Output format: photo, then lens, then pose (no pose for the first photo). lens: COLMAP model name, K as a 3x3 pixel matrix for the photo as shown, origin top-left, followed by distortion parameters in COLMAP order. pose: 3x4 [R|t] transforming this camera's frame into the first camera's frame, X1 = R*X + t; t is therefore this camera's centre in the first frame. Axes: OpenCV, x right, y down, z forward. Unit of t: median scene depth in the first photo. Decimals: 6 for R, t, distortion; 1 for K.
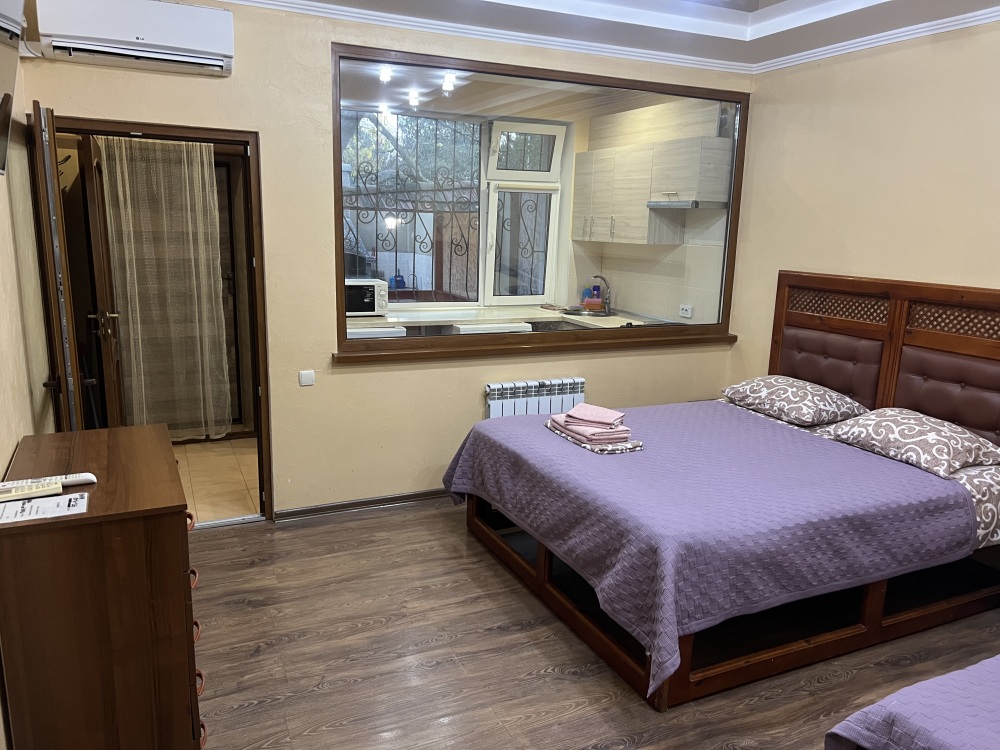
lens RADIAL K [[753.9, 0, 503.3], [0, 753.9, 383.8], [0, 0, 1]] dist [0.073476, -0.083496]
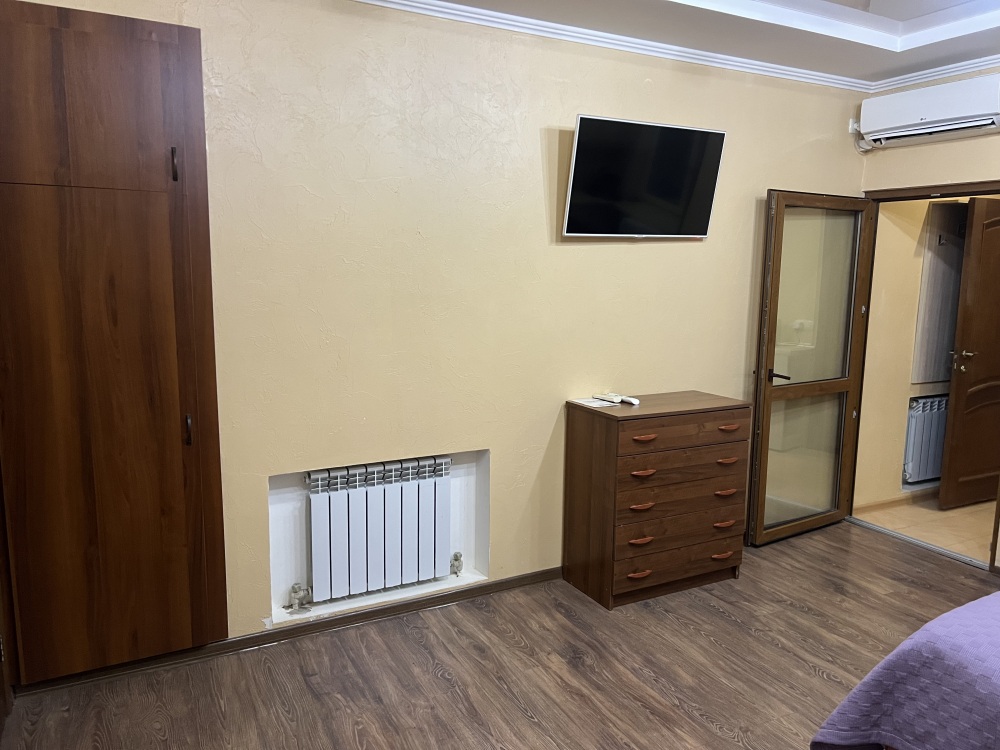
lens RADIAL K [[753.9, 0, 500.2], [0, 753.9, 377.8], [0, 0, 1]] dist [0.073476, -0.083496]
pose [[0.039084, 0.124529, -0.991446, 0.687919], [-0.222938, 0.968281, 0.112831, -0.034877], [0.974049, 0.216621, 0.065607, 0.318201]]
